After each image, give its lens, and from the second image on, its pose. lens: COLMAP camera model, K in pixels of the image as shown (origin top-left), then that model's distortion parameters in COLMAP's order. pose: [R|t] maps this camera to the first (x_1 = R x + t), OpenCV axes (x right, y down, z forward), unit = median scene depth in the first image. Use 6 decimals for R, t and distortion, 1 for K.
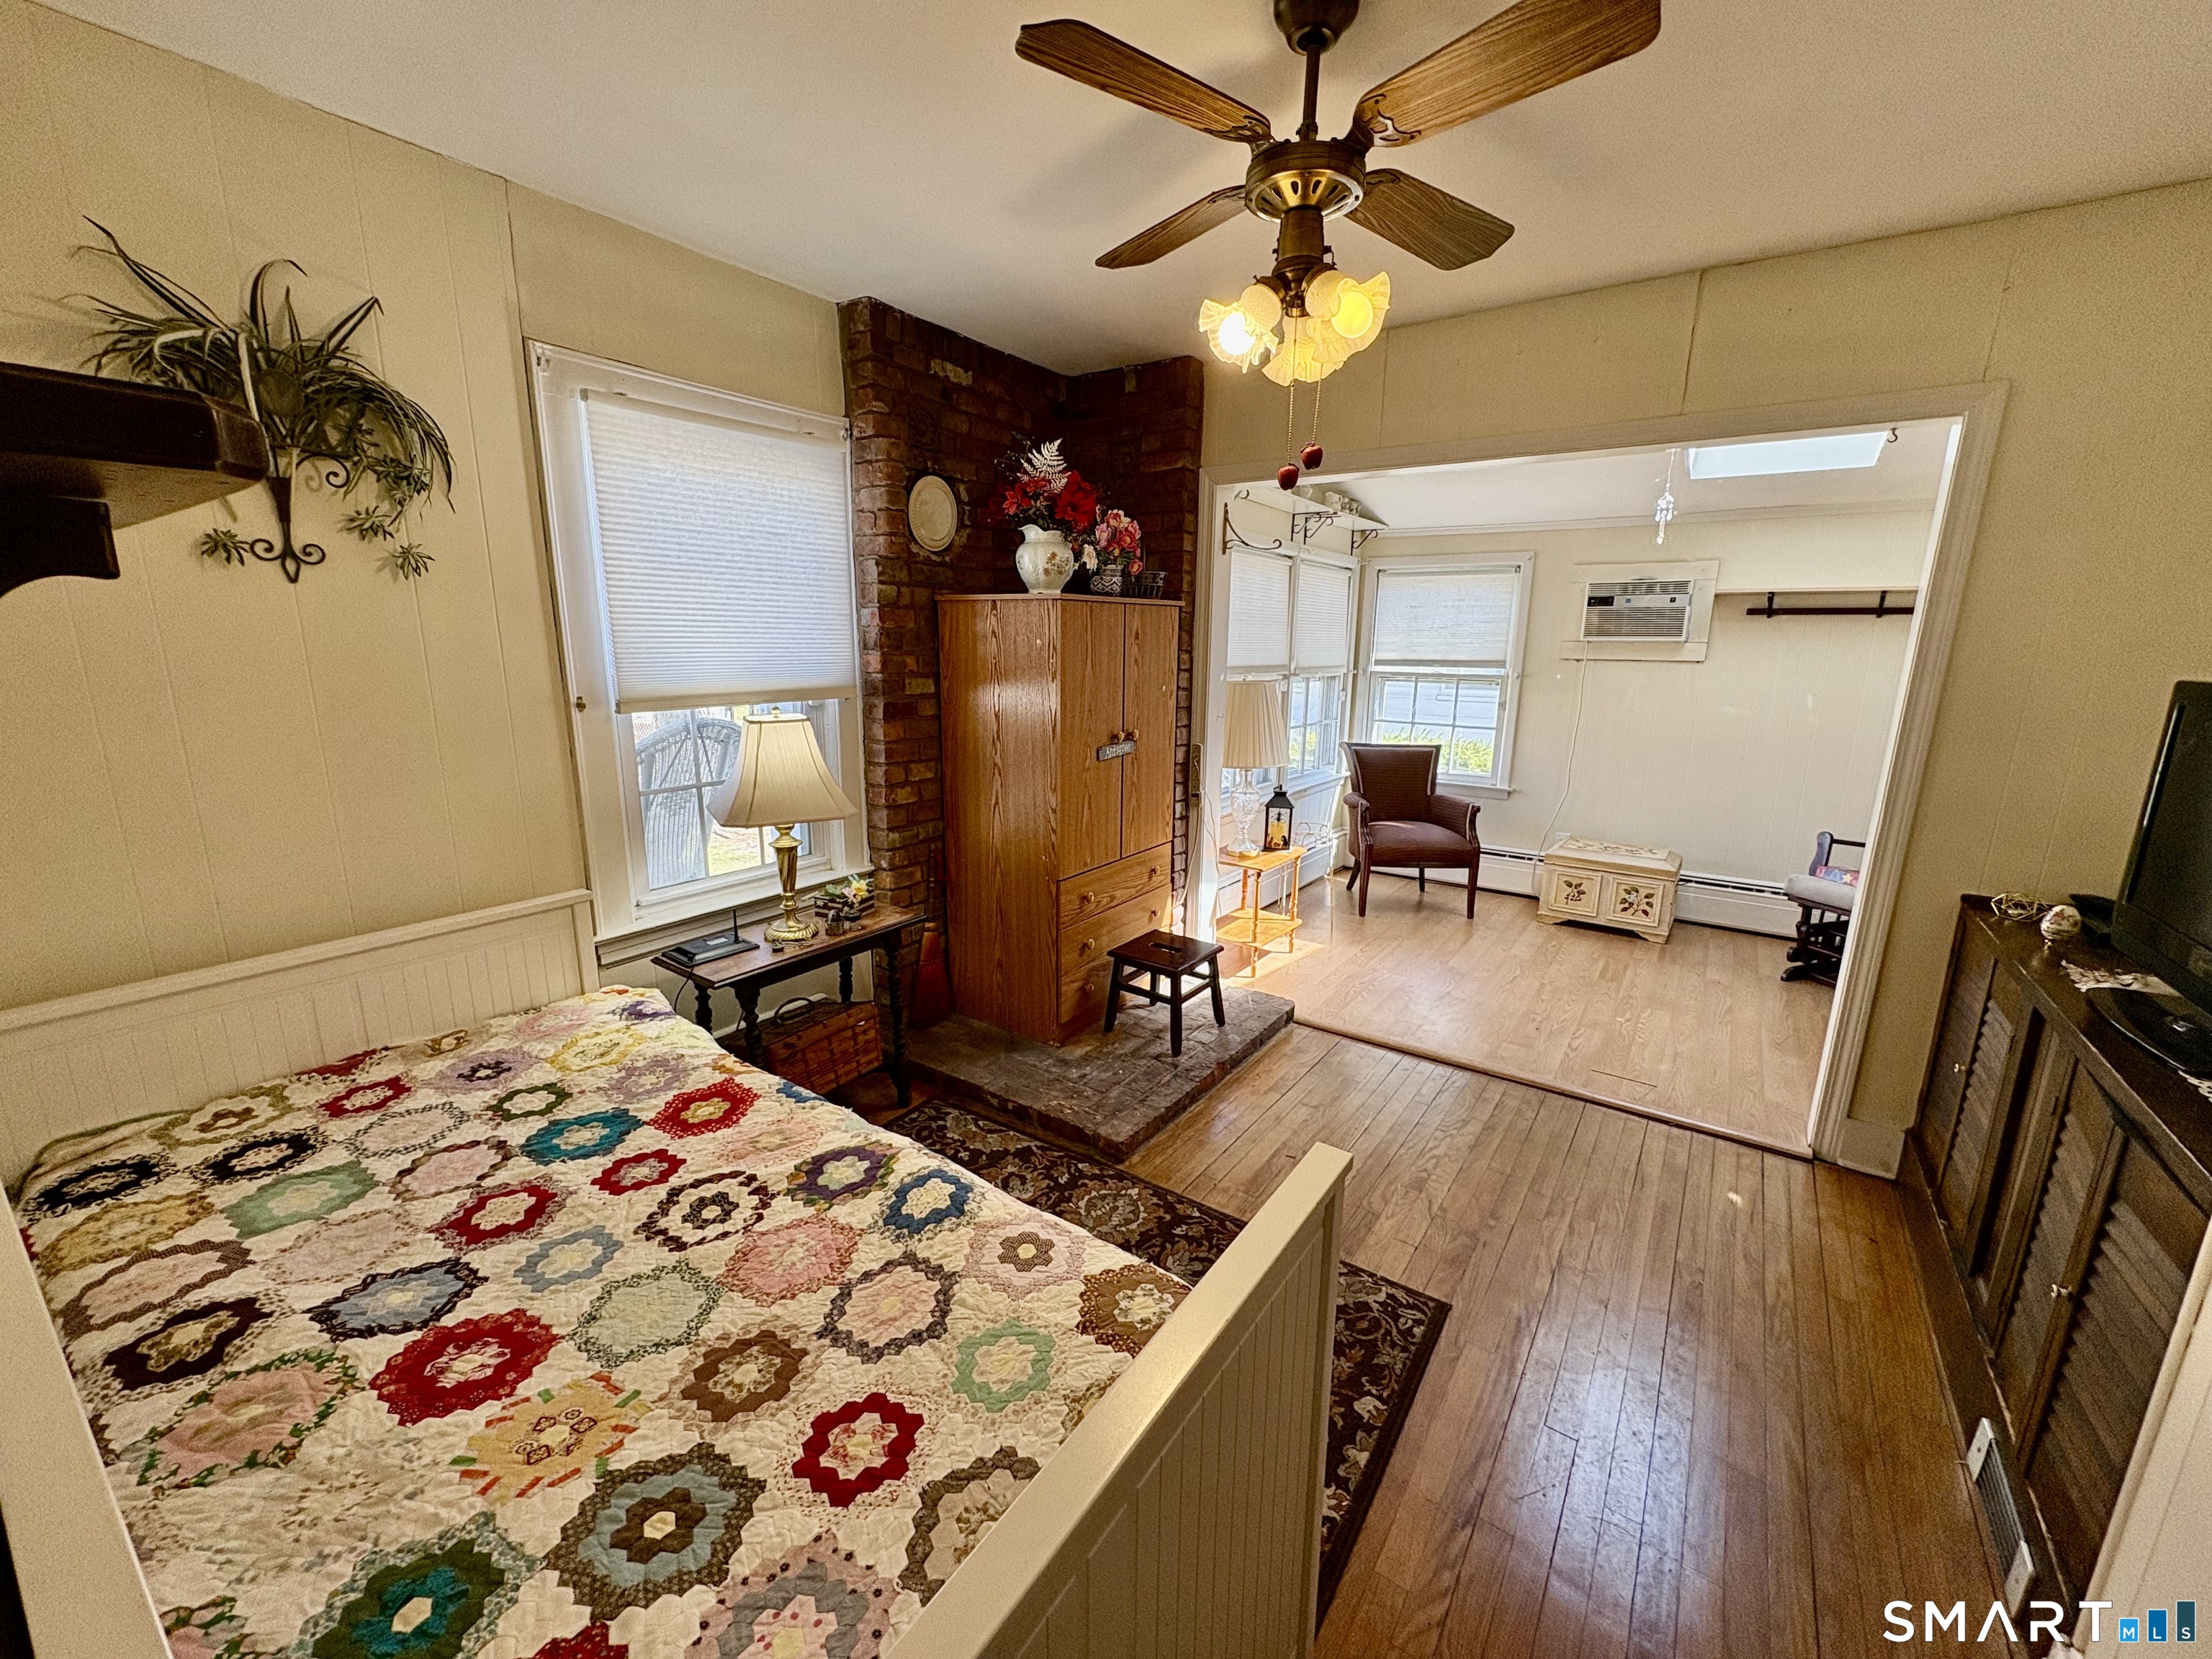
lens RADIAL K [[879.8, 0, 1106.9], [0, 879.8, 834.0], [0, 0, 1]] dist [0.000951, 0.000238]
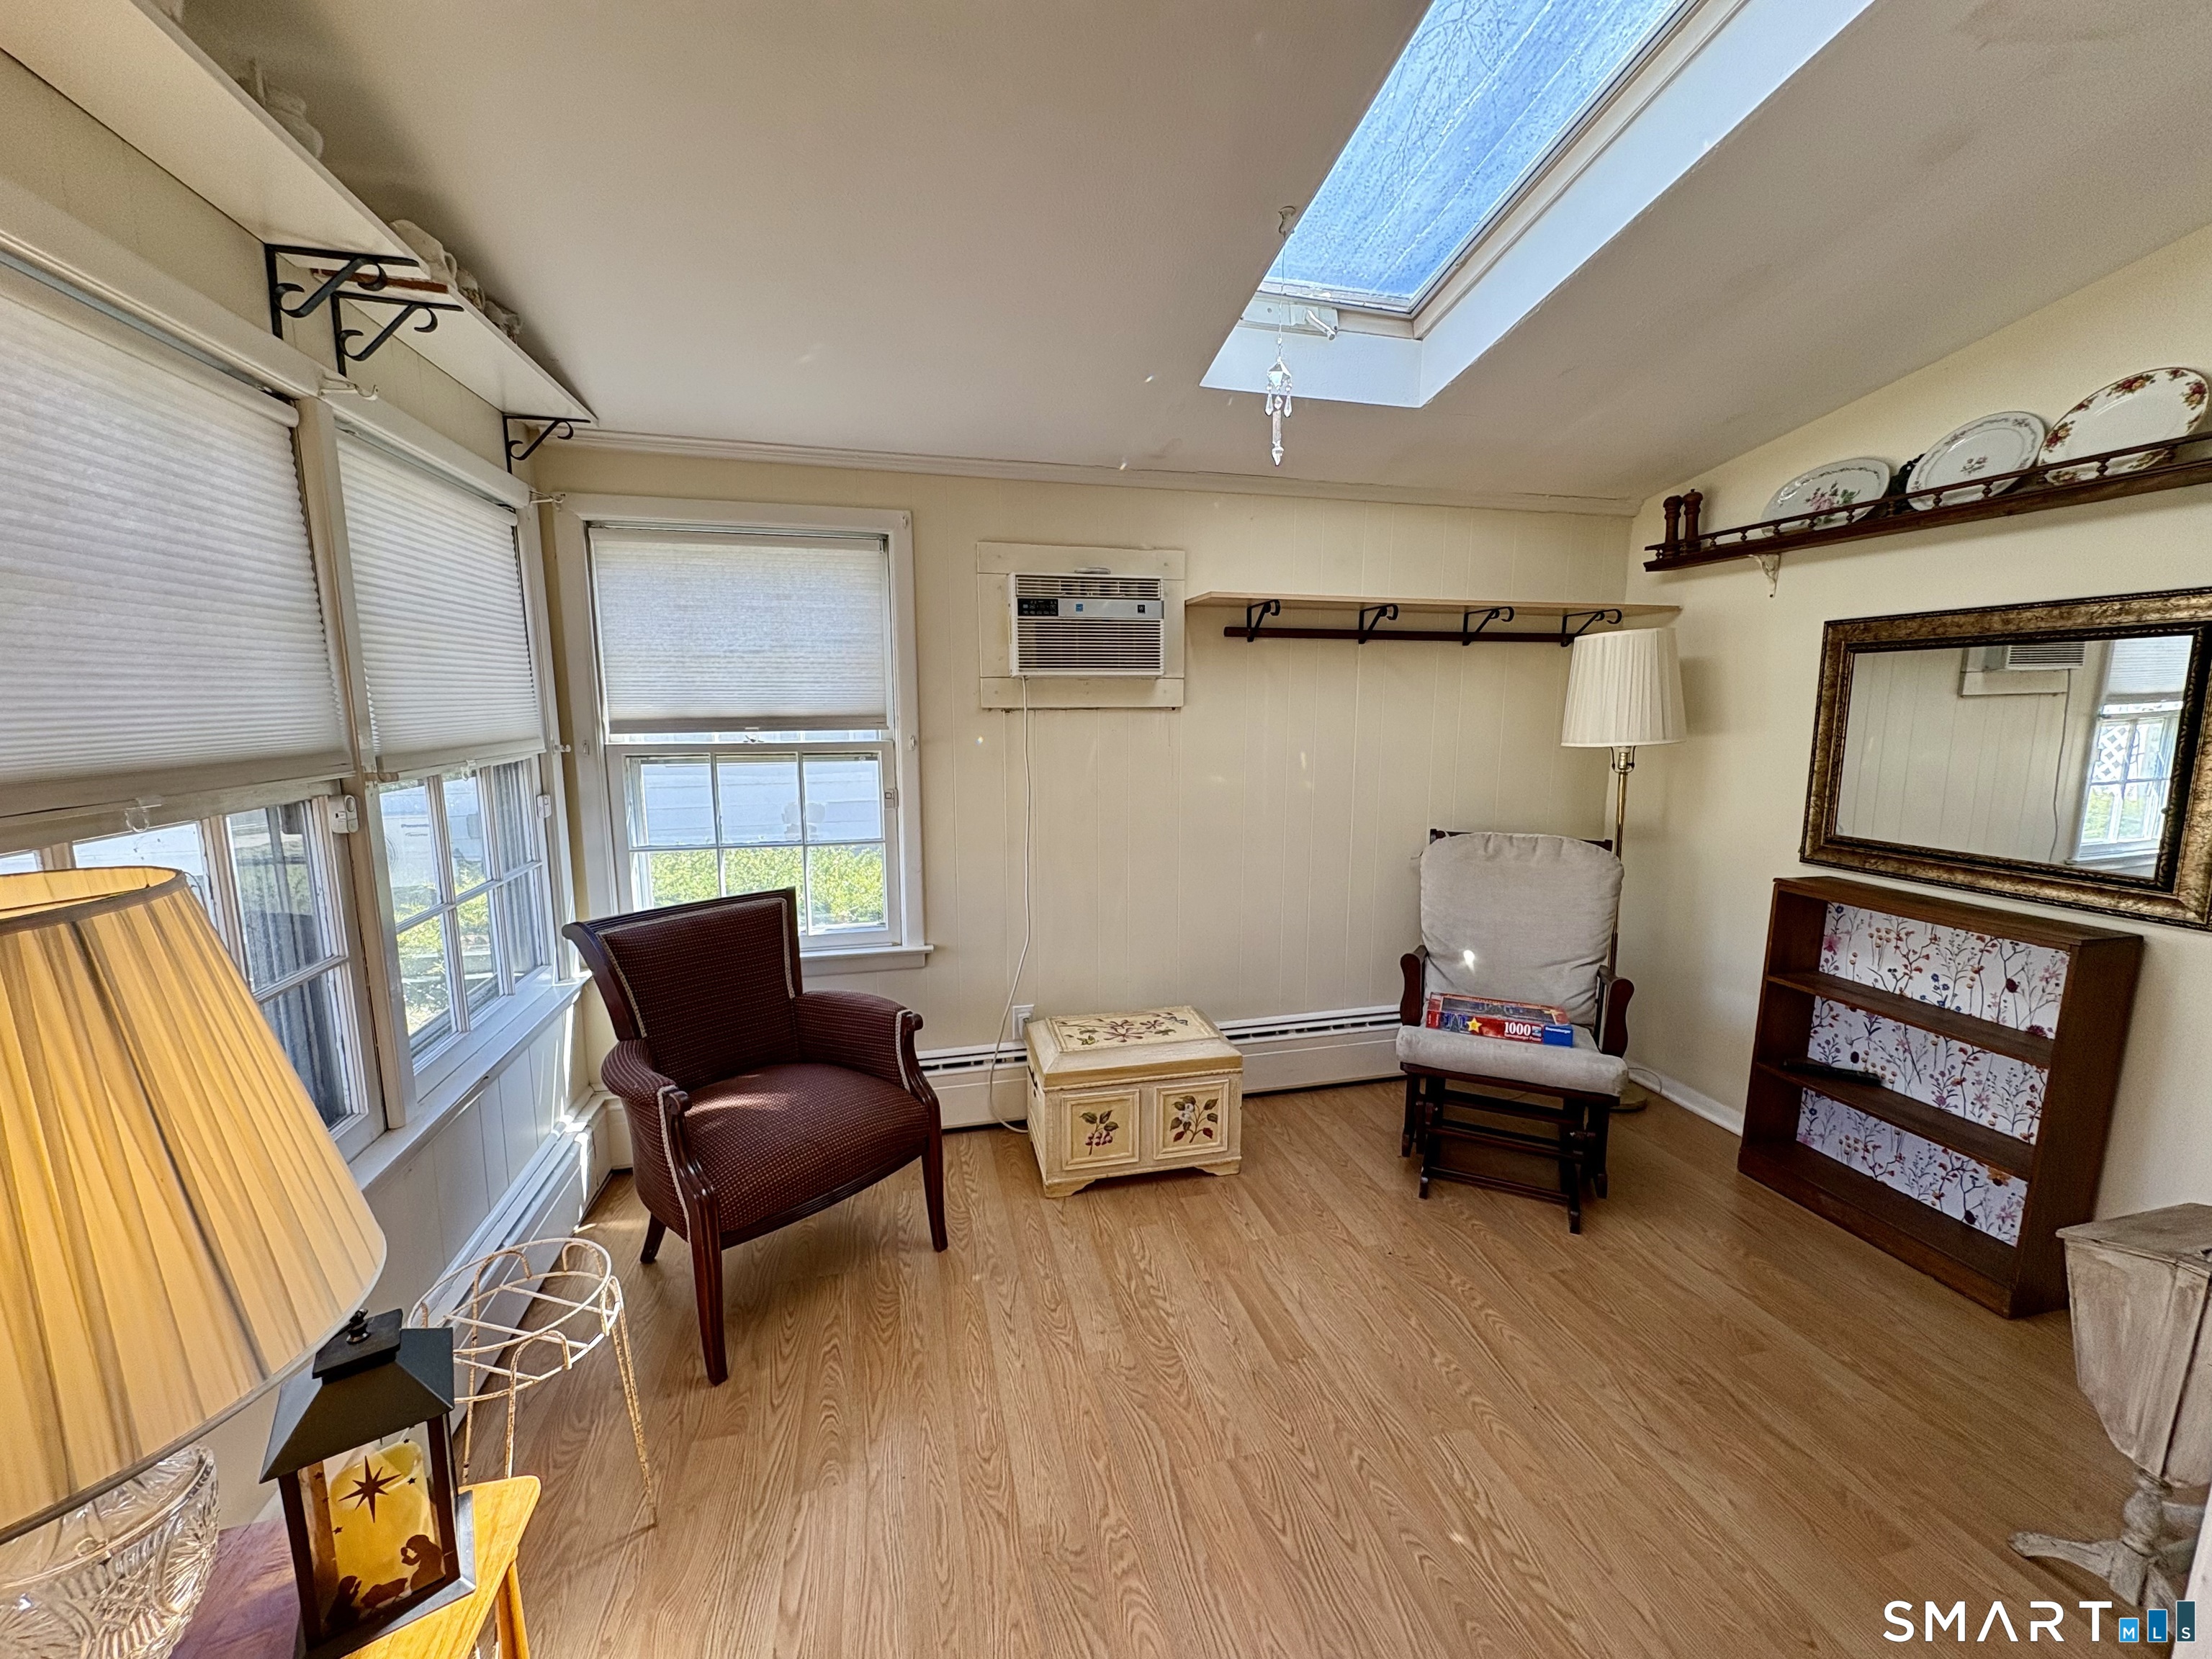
lens RADIAL K [[879.8, 0, 1103.3], [0, 879.8, 830.1], [0, 0, 1]] dist [0.000951, 0.000238]
pose [[0.652782, -0.125840, 0.747020, 0.138488], [0.171562, 0.985043, 0.016018, -0.117131], [-0.737863, 0.117704, 0.664608, 0.573560]]
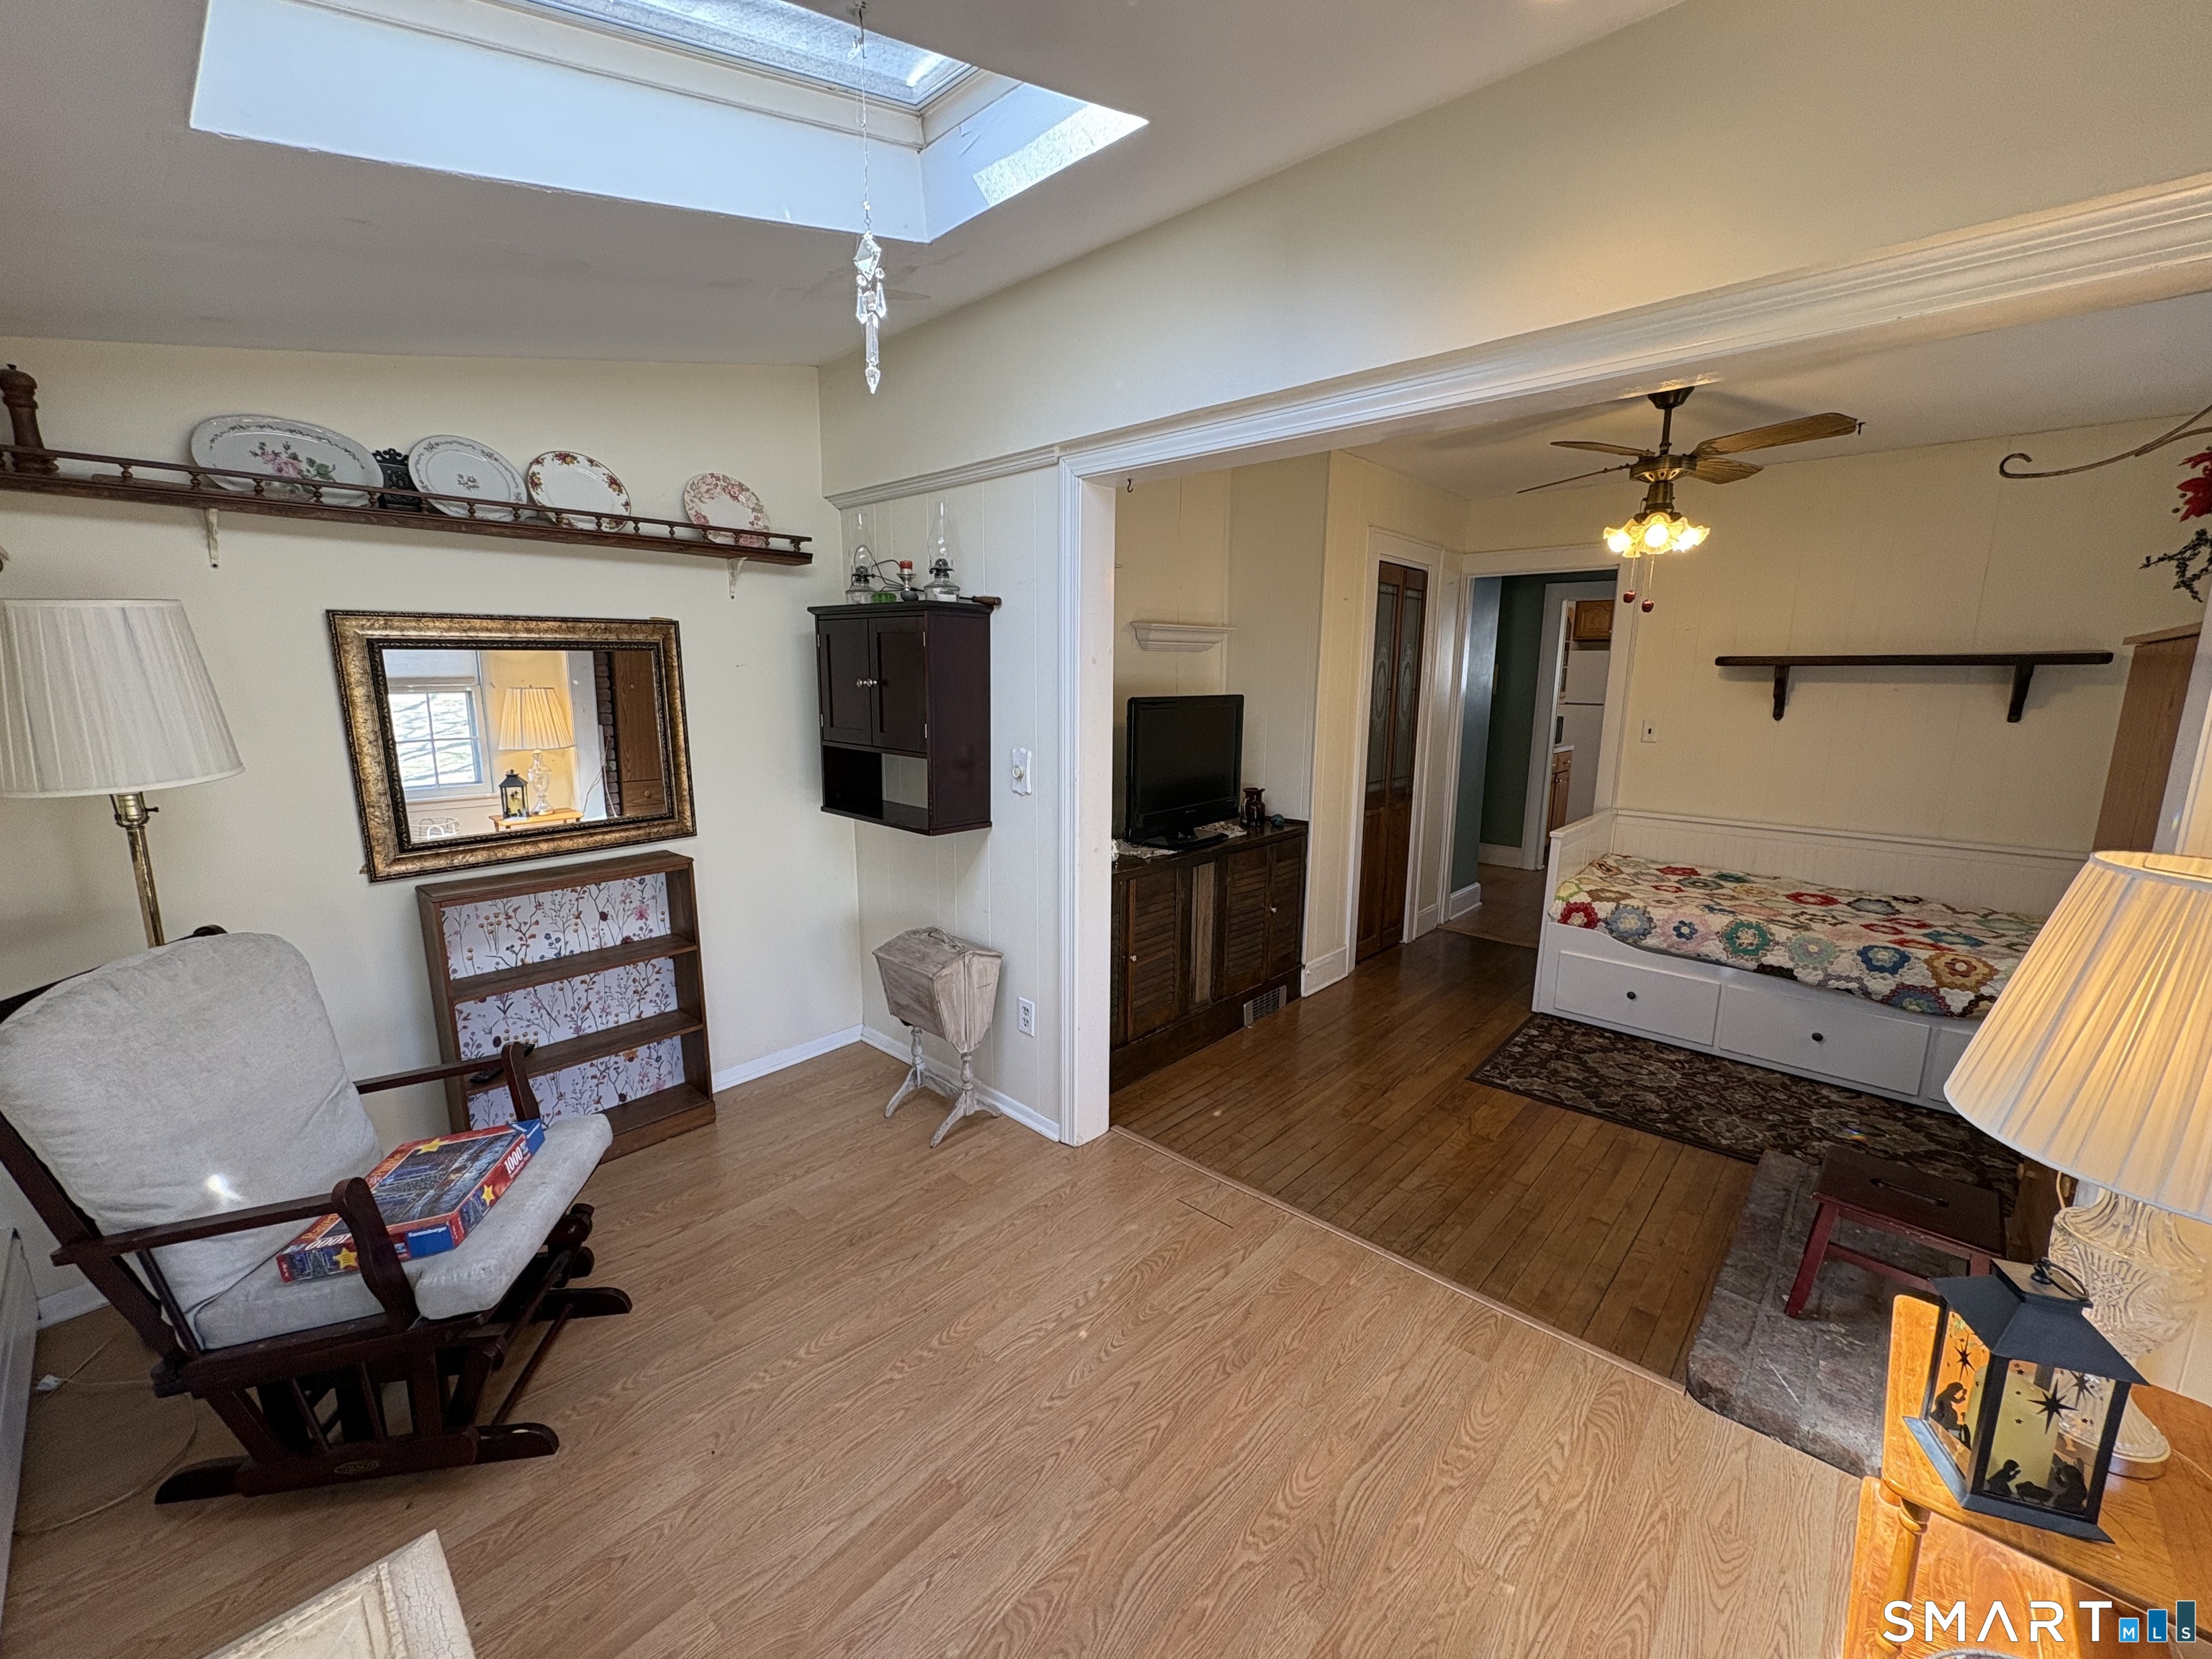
lens RADIAL K [[879.8, 0, 1106.0], [0, 879.8, 828.8], [0, 0, 1]] dist [0.000951, 0.000238]
pose [[-0.992358, -0.039058, 0.117051, 0.435045], [0.010234, 0.919264, 0.393508, -0.260812], [-0.122970, 0.391699, -0.911839, 1.122268]]
